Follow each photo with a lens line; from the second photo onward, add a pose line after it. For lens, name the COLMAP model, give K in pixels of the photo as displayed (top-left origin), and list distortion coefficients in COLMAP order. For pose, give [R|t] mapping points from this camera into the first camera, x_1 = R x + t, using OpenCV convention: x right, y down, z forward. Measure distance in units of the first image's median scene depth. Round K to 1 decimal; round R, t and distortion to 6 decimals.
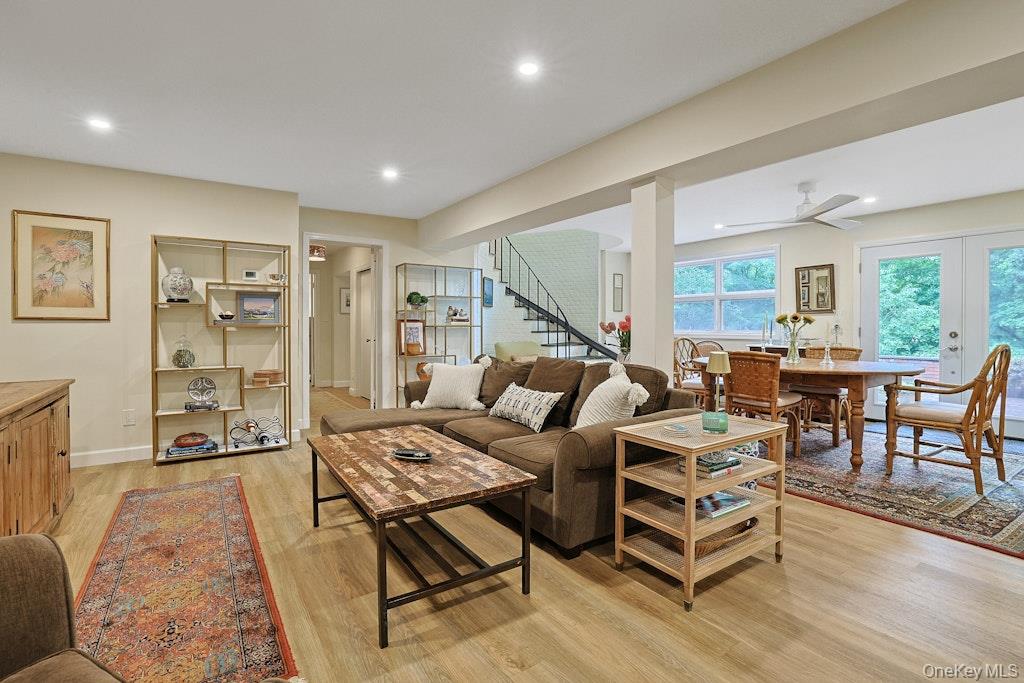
lens RADIAL K [[475.0, 0, 497.5], [0, 475.0, 328.5], [0, 0, 1]] dist [-0.036073, 0.005930]
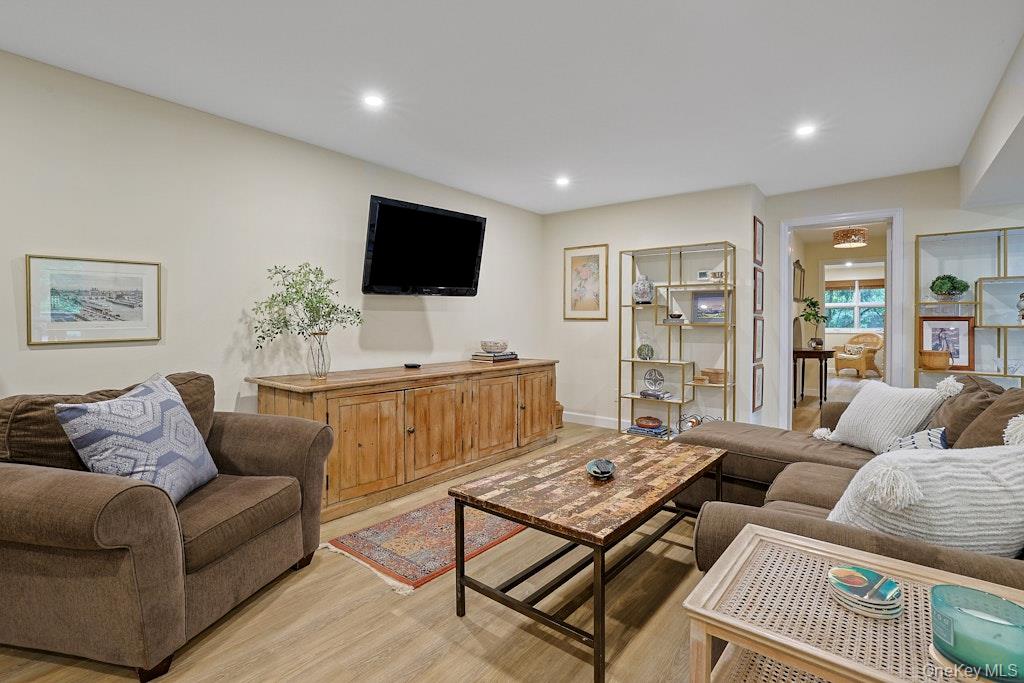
lens RADIAL K [[475.0, 0, 524.5], [0, 475.0, 322.7], [0, 0, 1]] dist [-0.036073, 0.005930]
pose [[0.317831, 0.000817, -0.948147, 0.362046], [-0.010763, 0.999938, -0.002746, -0.003110], [0.948086, 0.011078, 0.317820, 0.332950]]
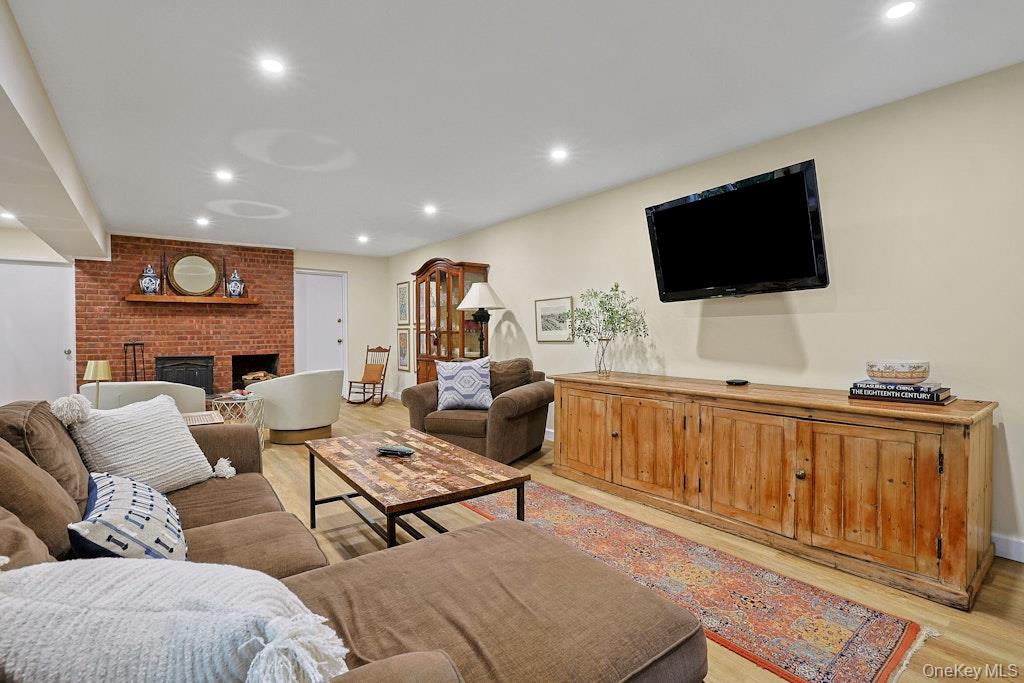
lens RADIAL K [[475.0, 0, 503.1], [0, 475.0, 338.7], [0, 0, 1]] dist [-0.036073, 0.005930]
pose [[-0.998196, 0.007832, -0.059530, -0.212064], [0.006360, 0.999670, 0.024877, -0.010847], [0.059705, 0.024453, -0.997917, 1.218324]]
